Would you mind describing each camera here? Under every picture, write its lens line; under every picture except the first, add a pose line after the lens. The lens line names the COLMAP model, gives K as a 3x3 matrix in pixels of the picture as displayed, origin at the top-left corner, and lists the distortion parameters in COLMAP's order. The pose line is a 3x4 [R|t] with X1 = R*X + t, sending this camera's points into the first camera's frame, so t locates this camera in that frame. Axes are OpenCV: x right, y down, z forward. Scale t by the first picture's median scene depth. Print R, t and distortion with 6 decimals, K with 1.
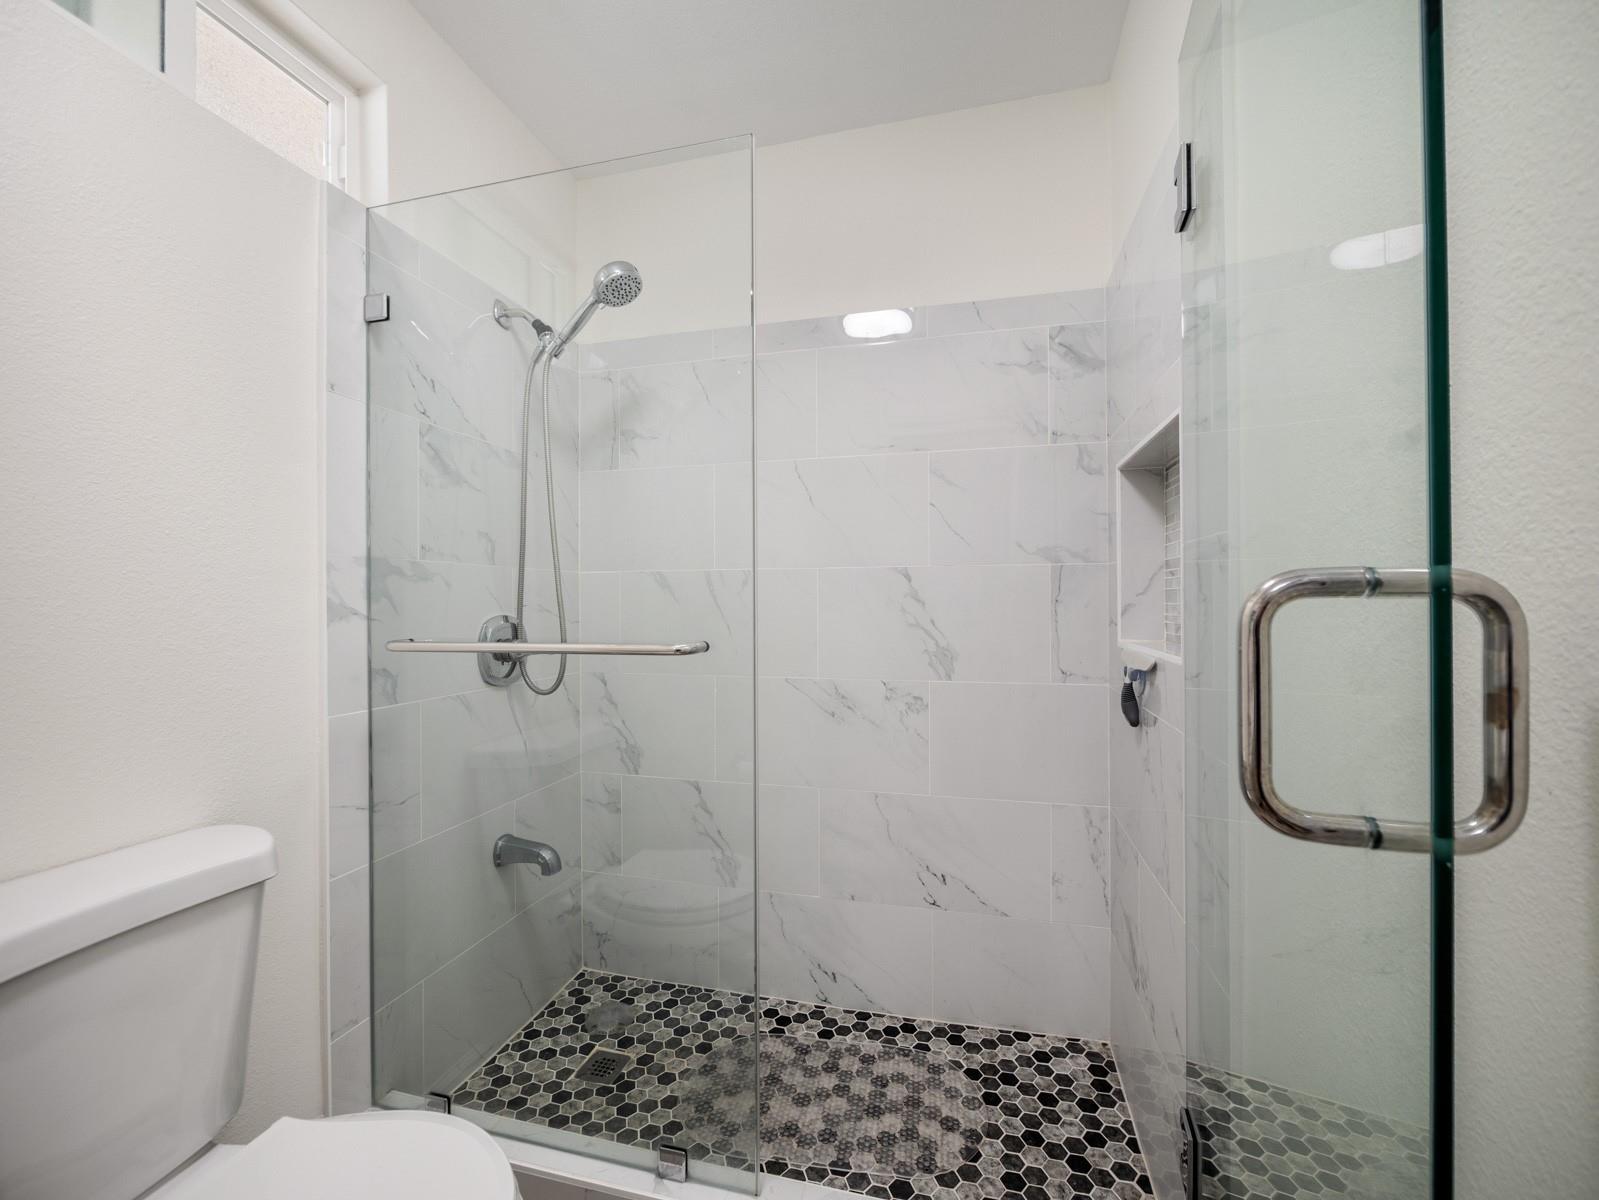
lens RADIAL K [[661.6, 0, 803.3], [0, 661.6, 595.9], [0, 0, 1]] dist [-0.010601, 0.001640]
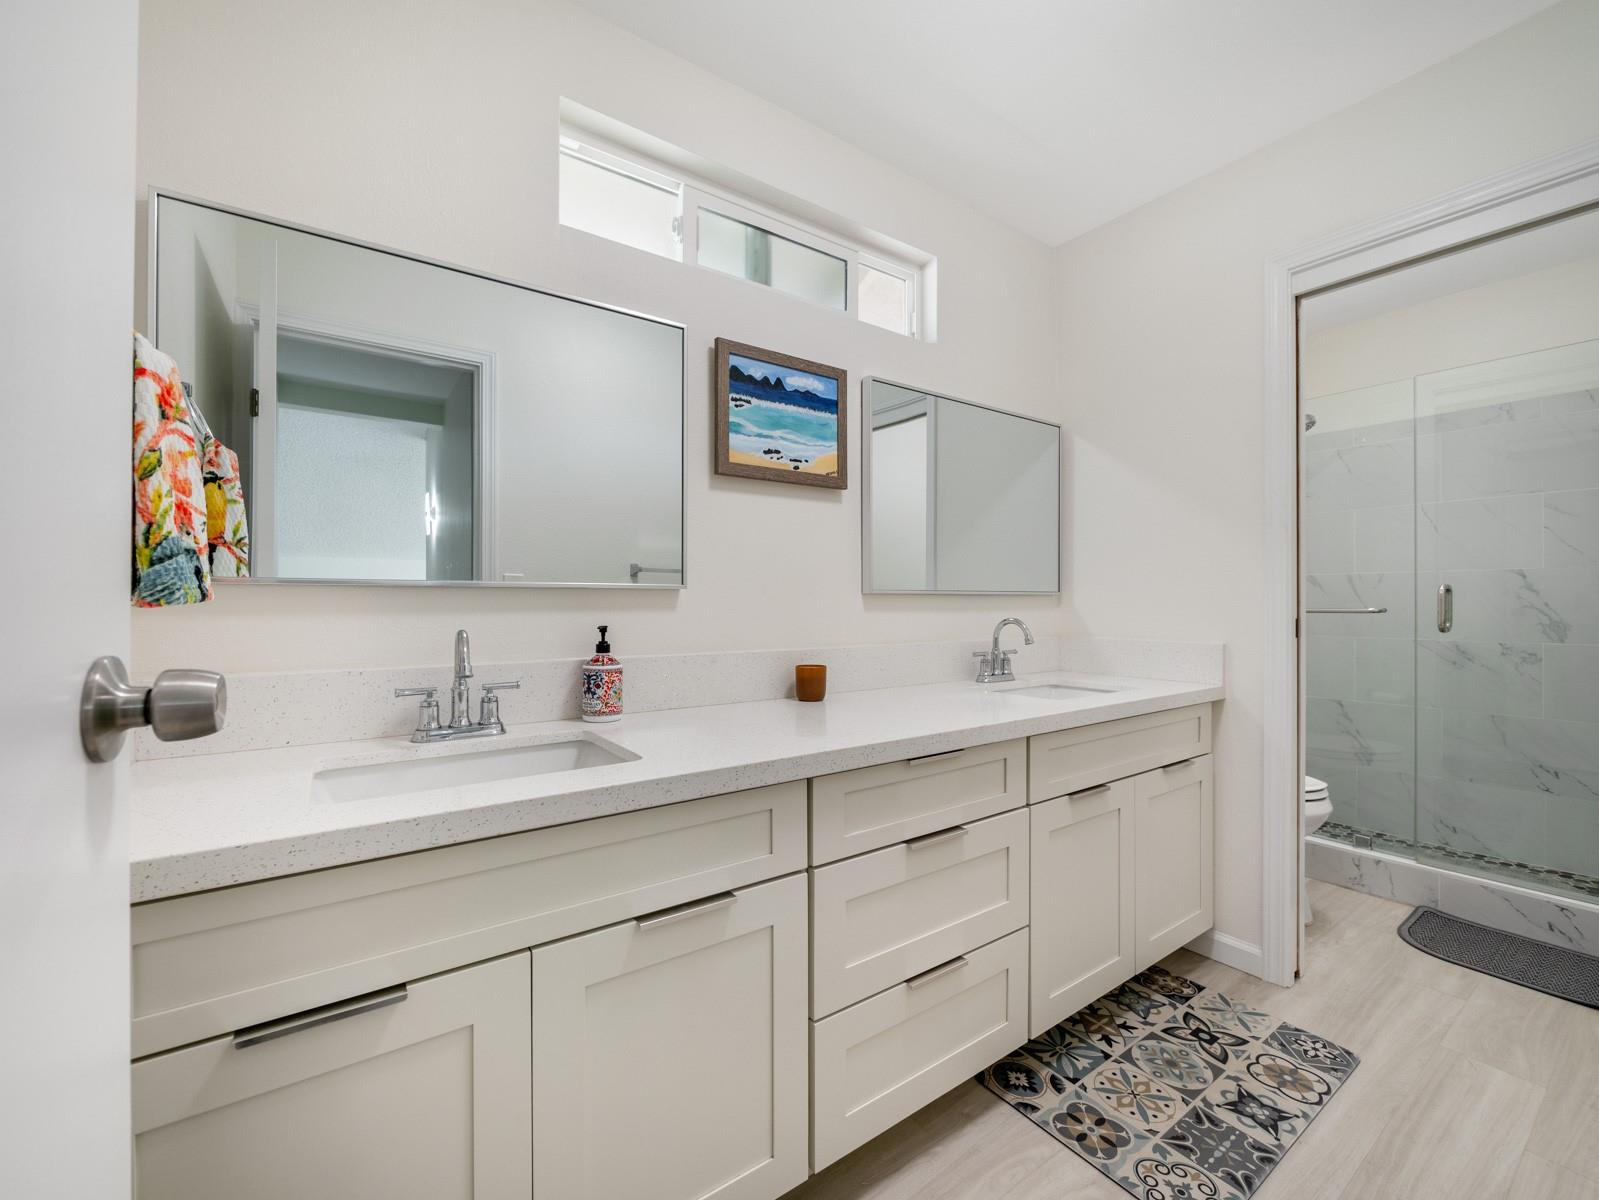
lens RADIAL K [[661.6, 0, 797.9], [0, 661.6, 598.9], [0, 0, 1]] dist [-0.010601, 0.001640]
pose [[0.756620, 0.001923, -0.653852, -0.123685], [0.001827, 0.999986, 0.005055, 0.015060], [0.653852, -0.005019, 0.756605, -1.266300]]
